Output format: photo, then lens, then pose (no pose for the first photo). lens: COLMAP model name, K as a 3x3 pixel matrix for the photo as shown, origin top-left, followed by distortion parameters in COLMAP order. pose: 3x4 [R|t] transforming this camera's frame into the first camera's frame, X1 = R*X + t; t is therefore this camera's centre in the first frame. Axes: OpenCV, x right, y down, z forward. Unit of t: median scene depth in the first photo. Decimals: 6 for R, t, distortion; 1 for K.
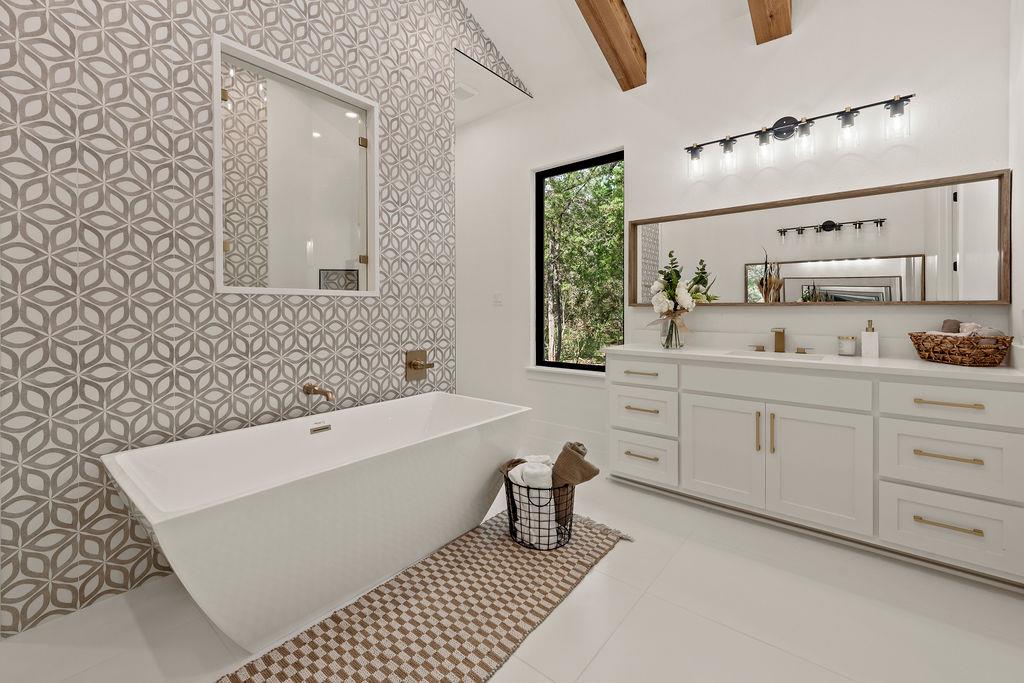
lens RADIAL K [[430.6, 0, 496.7], [0, 430.6, 309.0], [0, 0, 1]] dist [-0.000640, -0.000278]
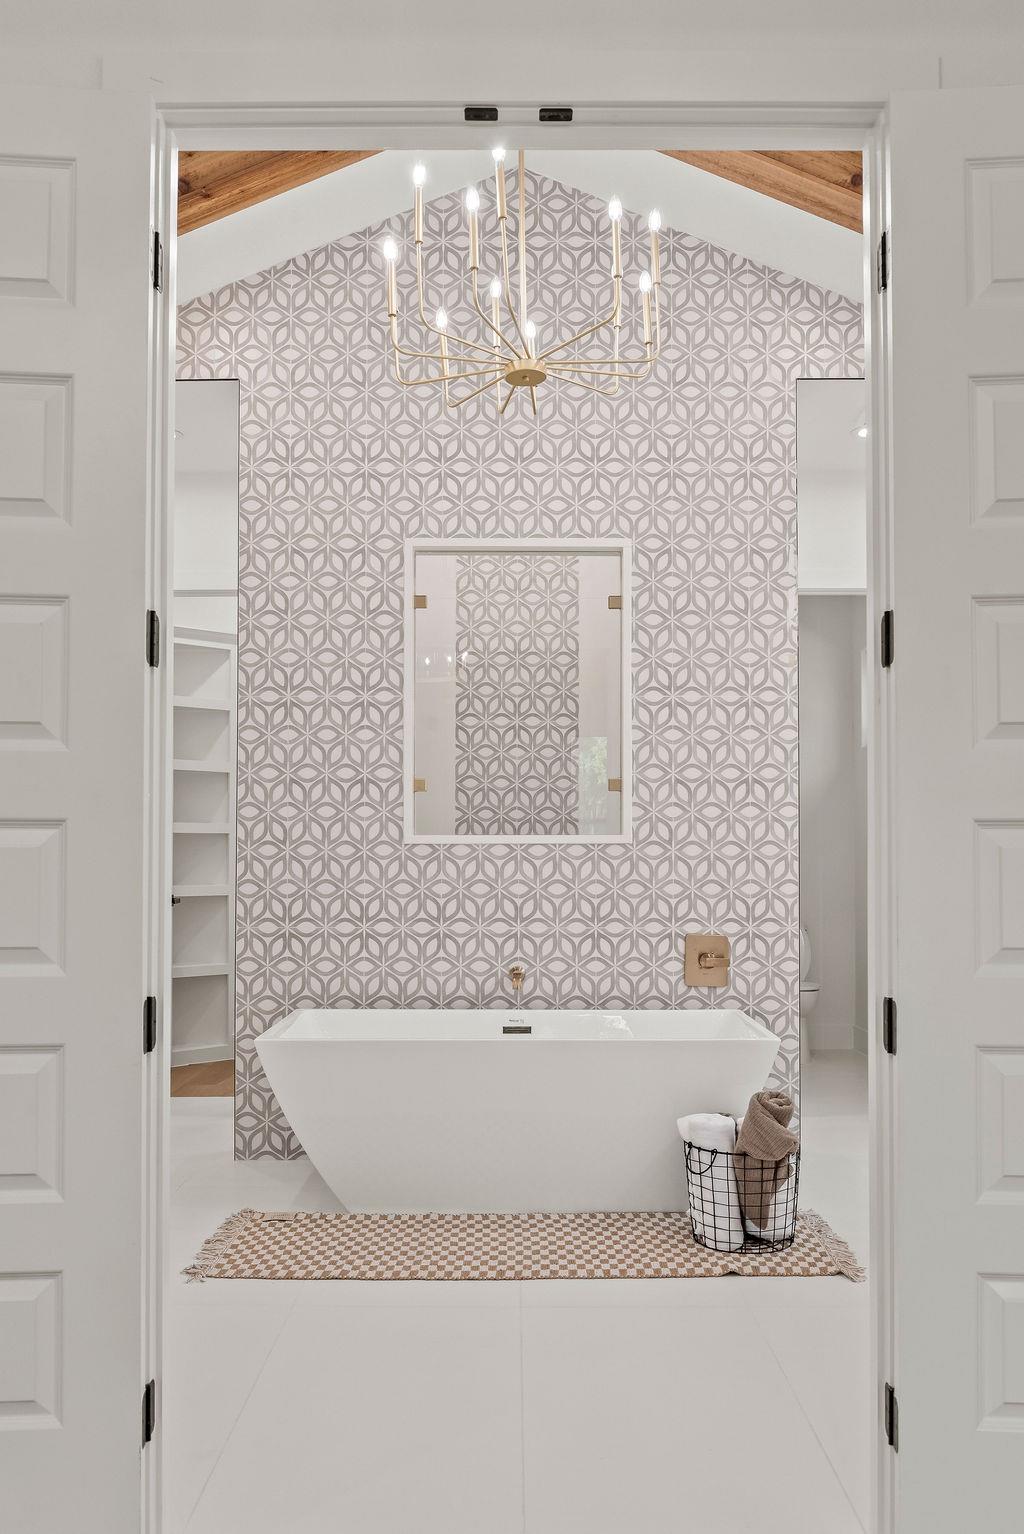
lens RADIAL K [[1349.7, 0, 515.4], [0, 1349.7, 771.6], [0, 0, 1]] dist [-0.058094, 0.002422]
pose [[0.633467, -0.045897, -0.772407, 1.367012], [-0.000864, 0.998197, -0.060023, -0.017619], [0.773769, 0.038690, 0.632285, -0.452052]]
